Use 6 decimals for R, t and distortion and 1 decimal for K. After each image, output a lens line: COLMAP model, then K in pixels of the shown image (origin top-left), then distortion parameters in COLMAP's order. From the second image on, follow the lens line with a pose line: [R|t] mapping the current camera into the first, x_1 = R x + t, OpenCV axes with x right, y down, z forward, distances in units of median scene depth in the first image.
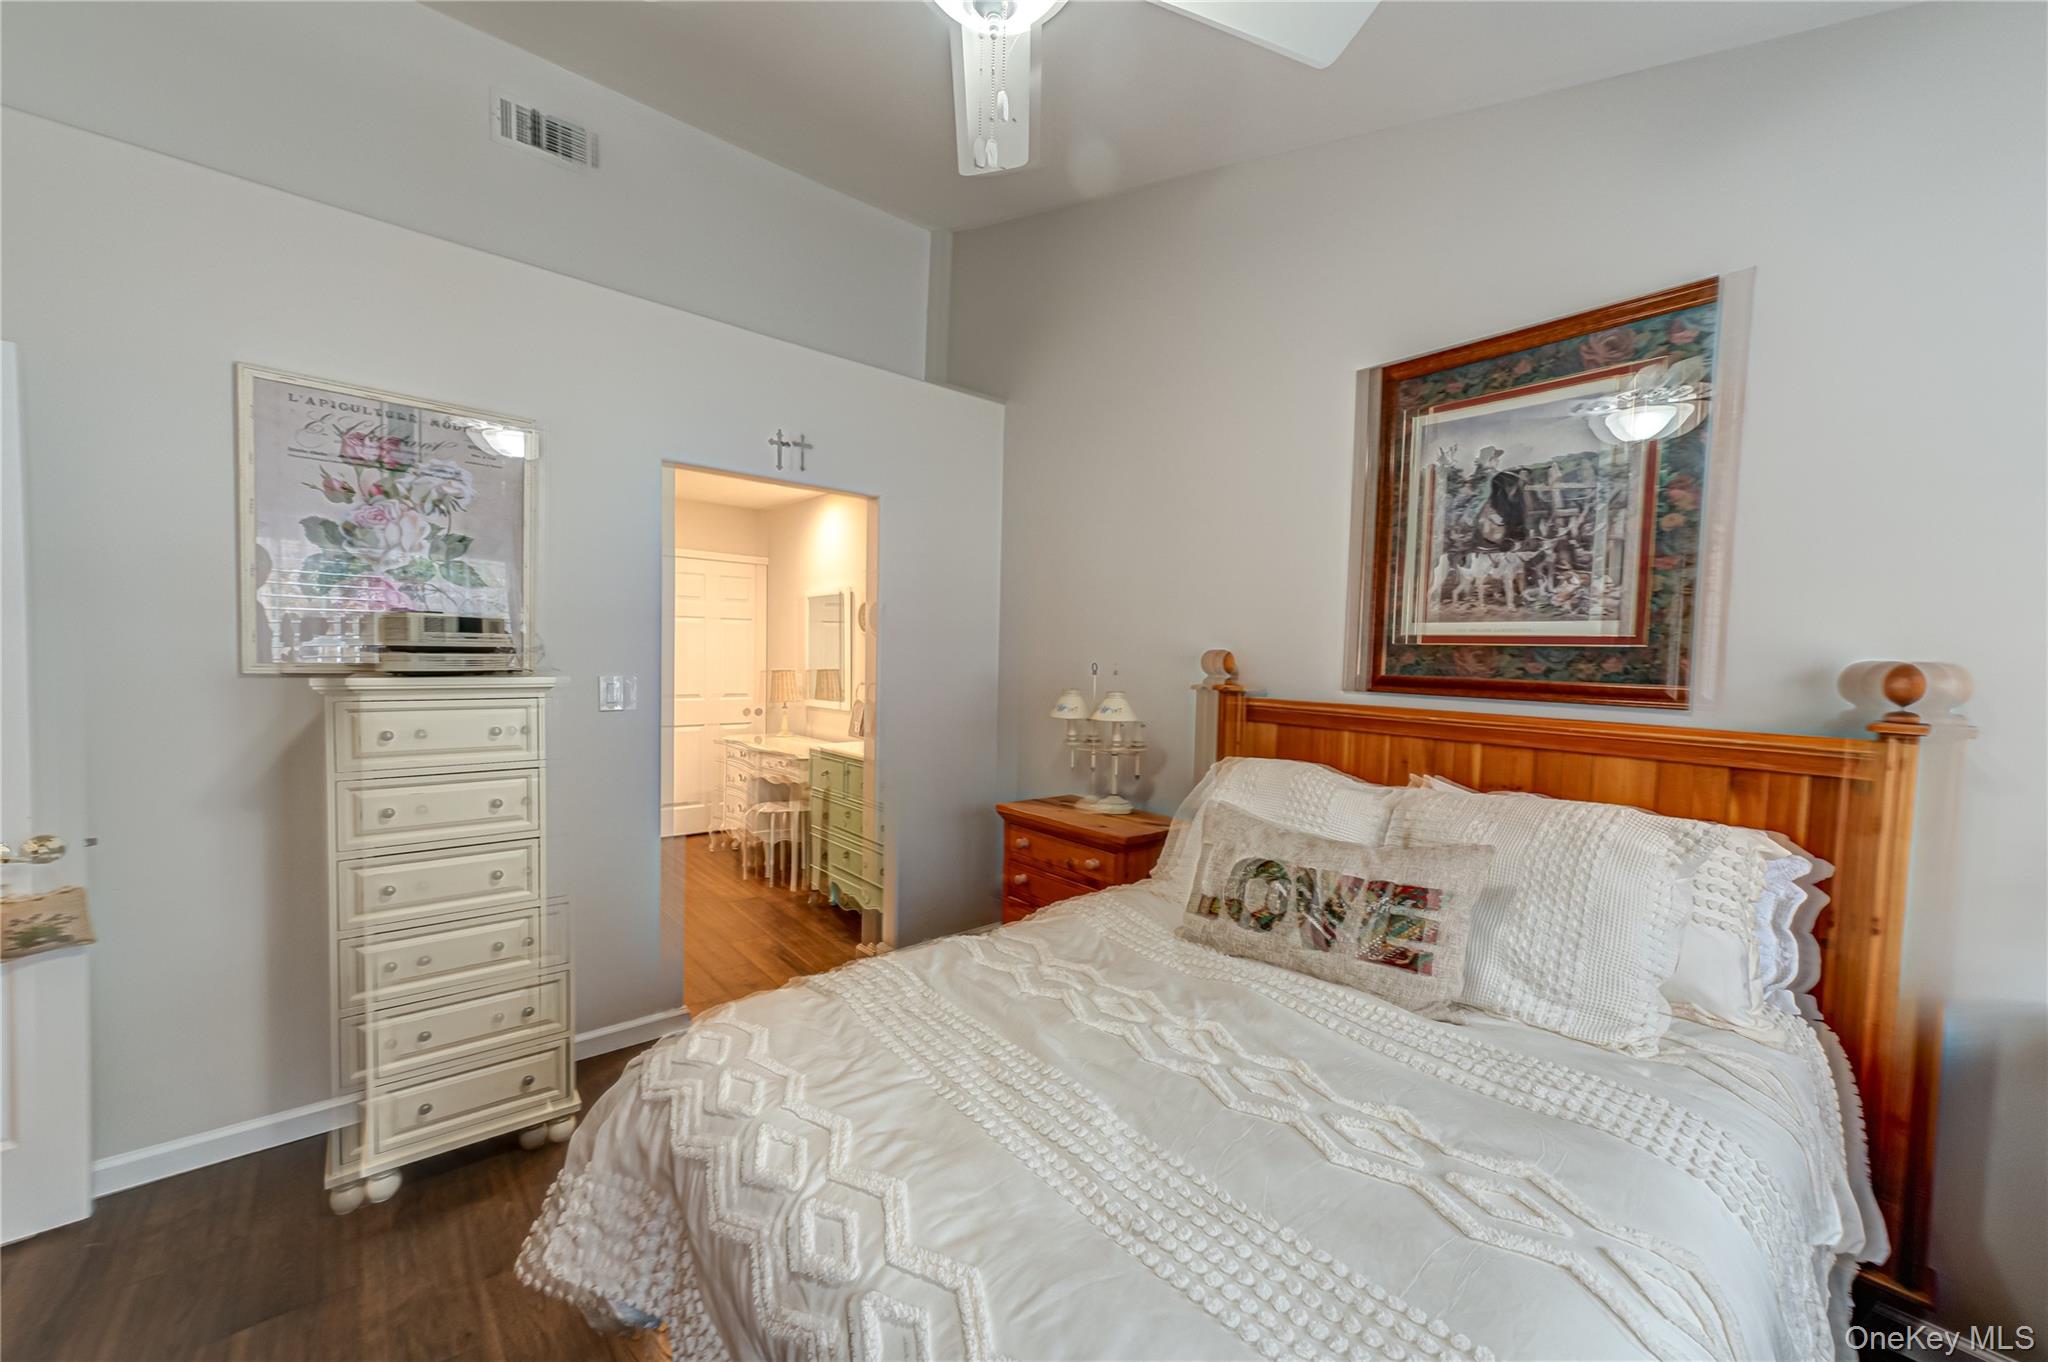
lens RADIAL K [[789.3, 0, 1027.2], [0, 789.3, 688.6], [0, 0, 1]] dist [0.017503, -0.000296]
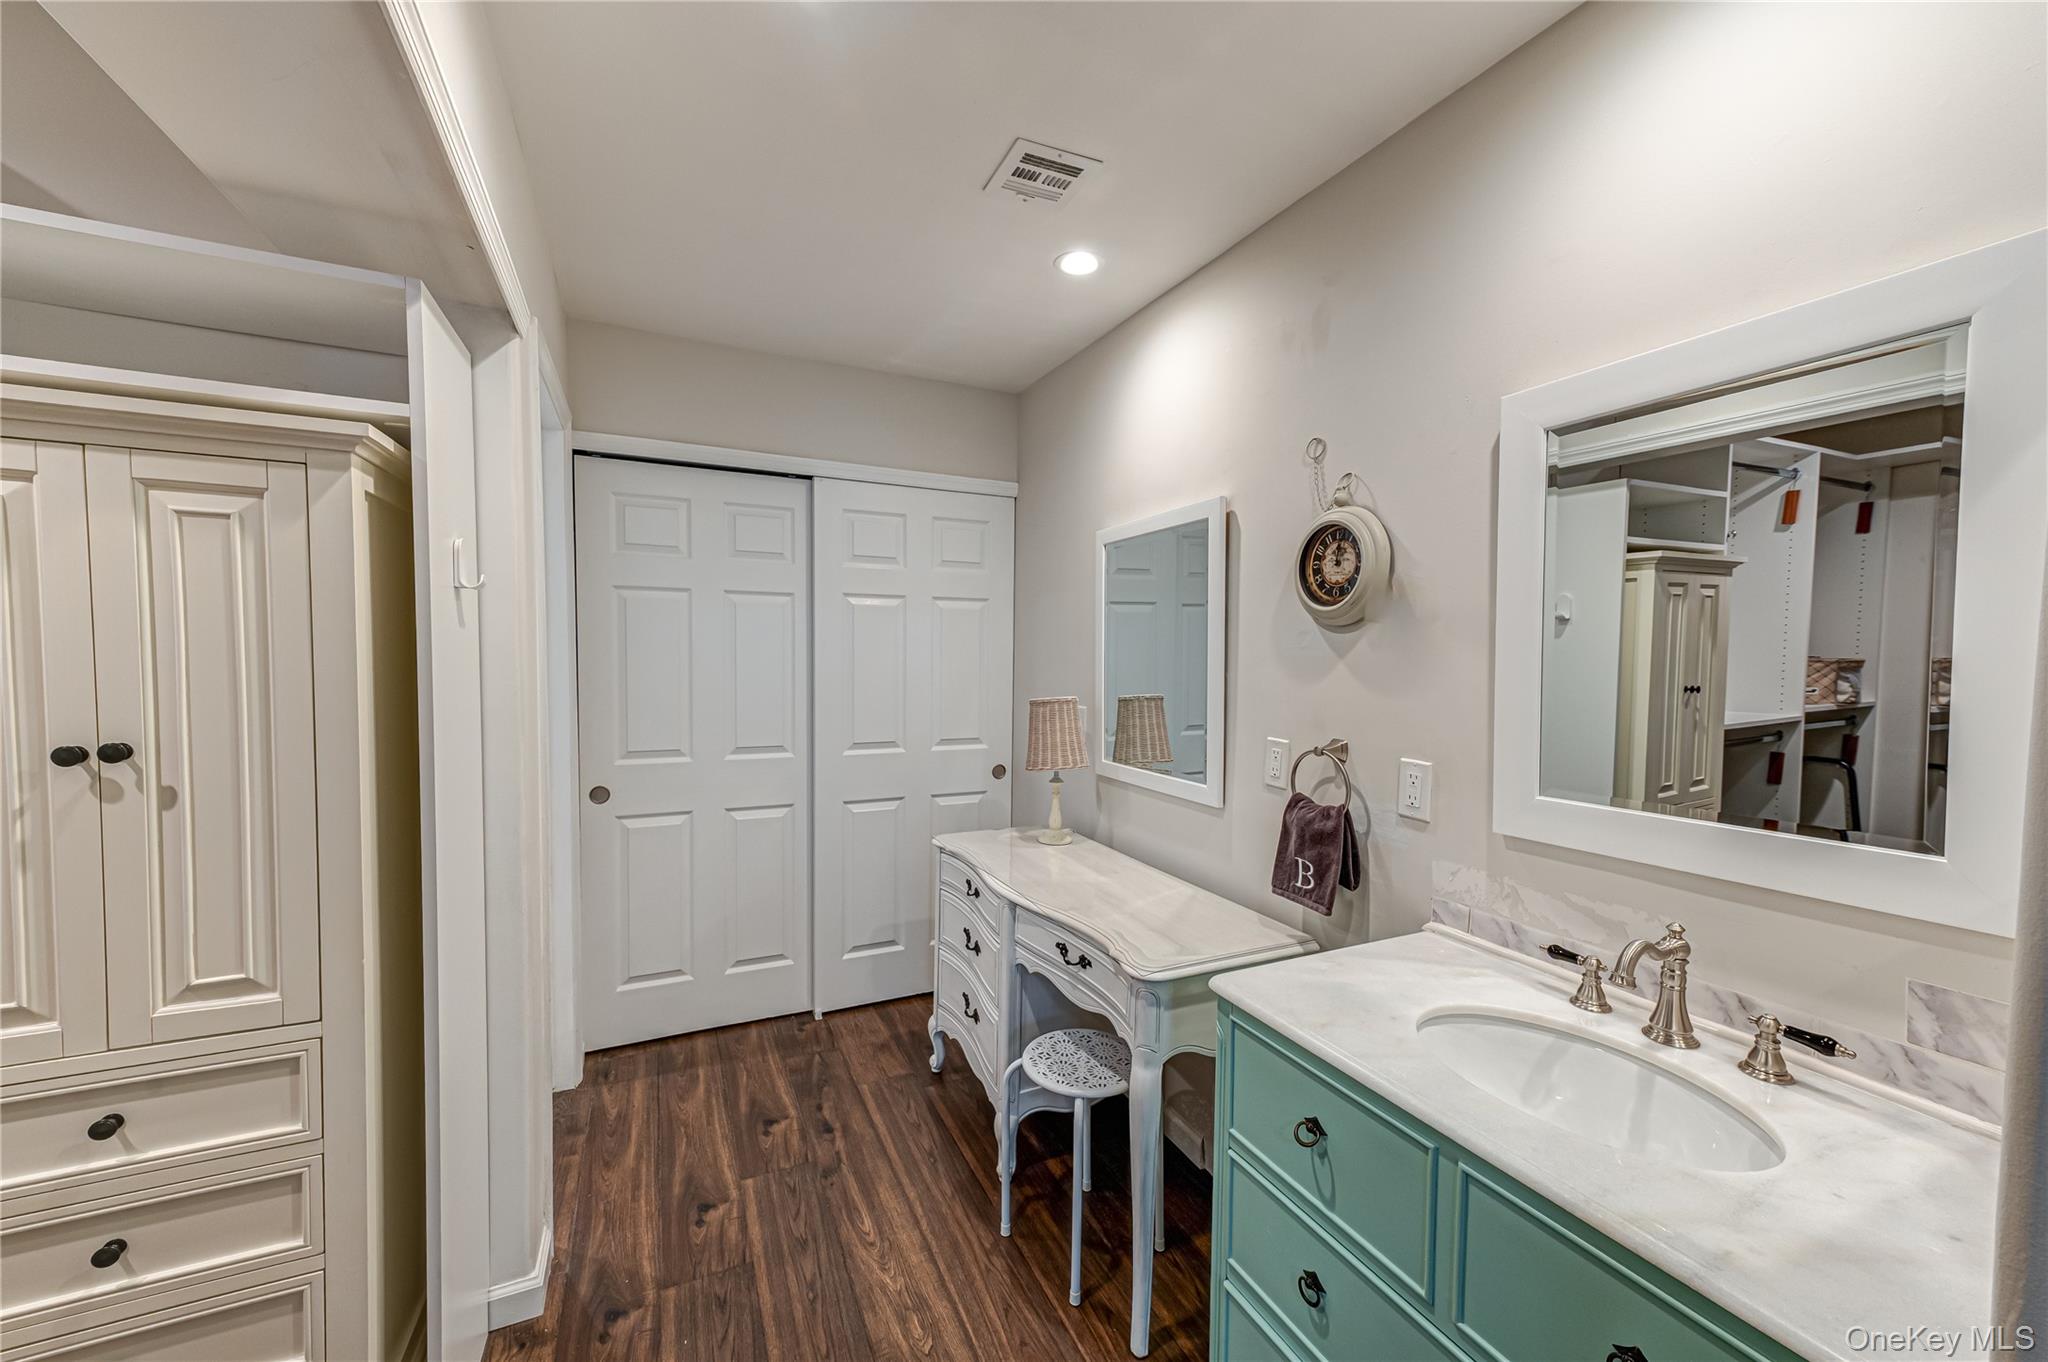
lens RADIAL K [[789.3, 0, 1027.2], [0, 789.3, 688.6], [0, 0, 1]] dist [0.017503, -0.000296]
pose [[0.963557, -0.000881, -0.267502, -0.195095], [-0.000812, 0.999980, -0.006217, -0.026435], [0.267503, 0.006208, 0.963537, 0.534976]]
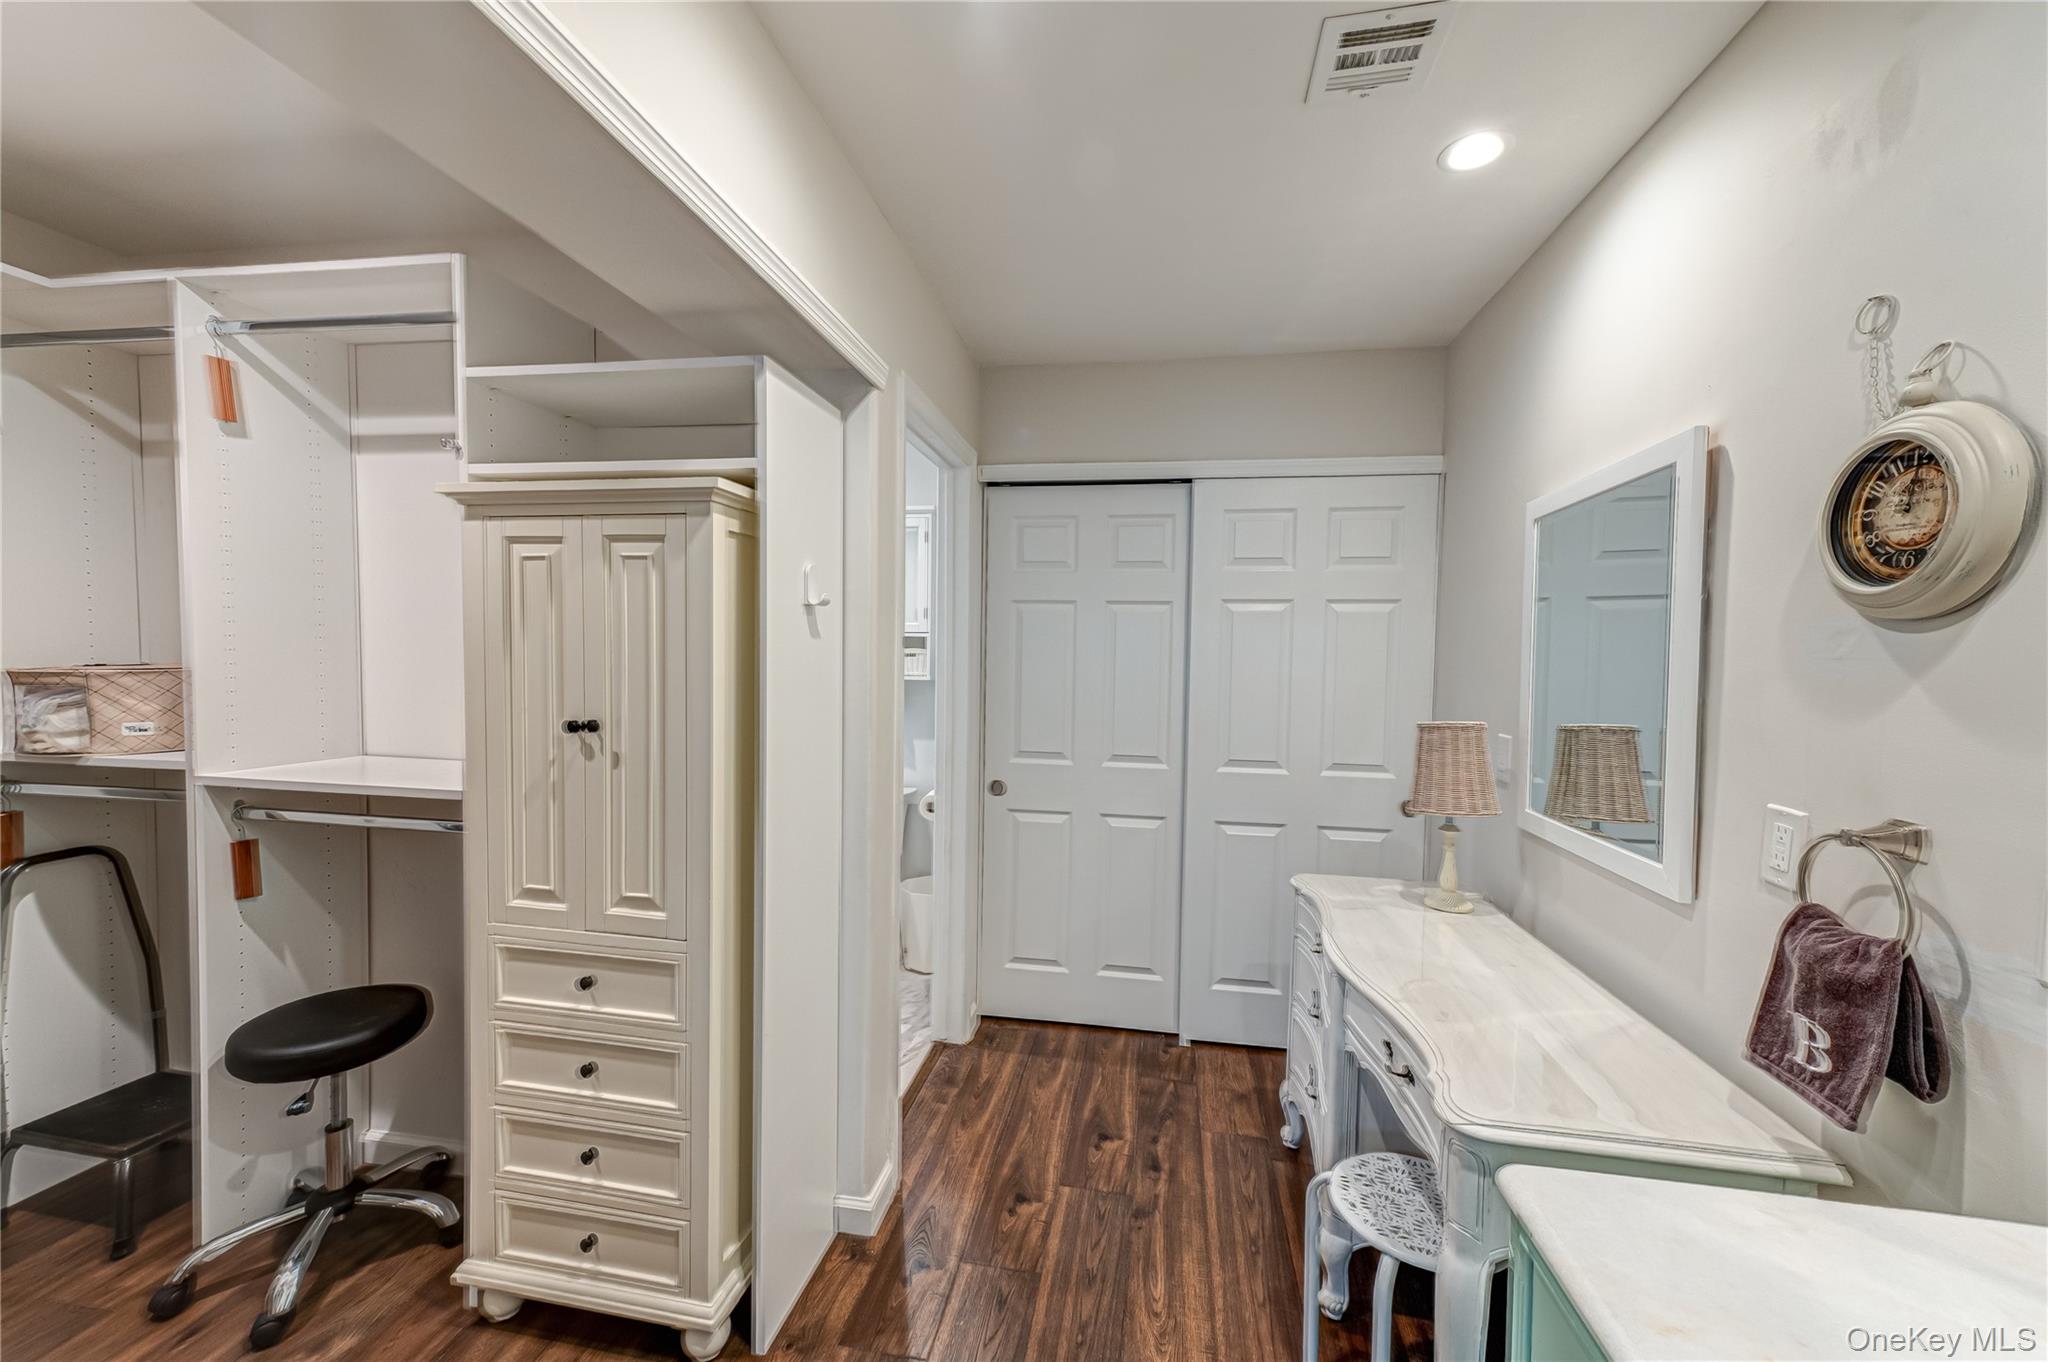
lens RADIAL K [[789.3, 0, 1027.2], [0, 789.3, 688.6], [0, 0, 1]] dist [0.017503, -0.000296]
pose [[0.638851, 0.019264, -0.769089, -0.148577], [-0.039131, 0.999206, -0.007476, -0.028963], [0.768335, 0.034871, 0.639098, 0.603472]]
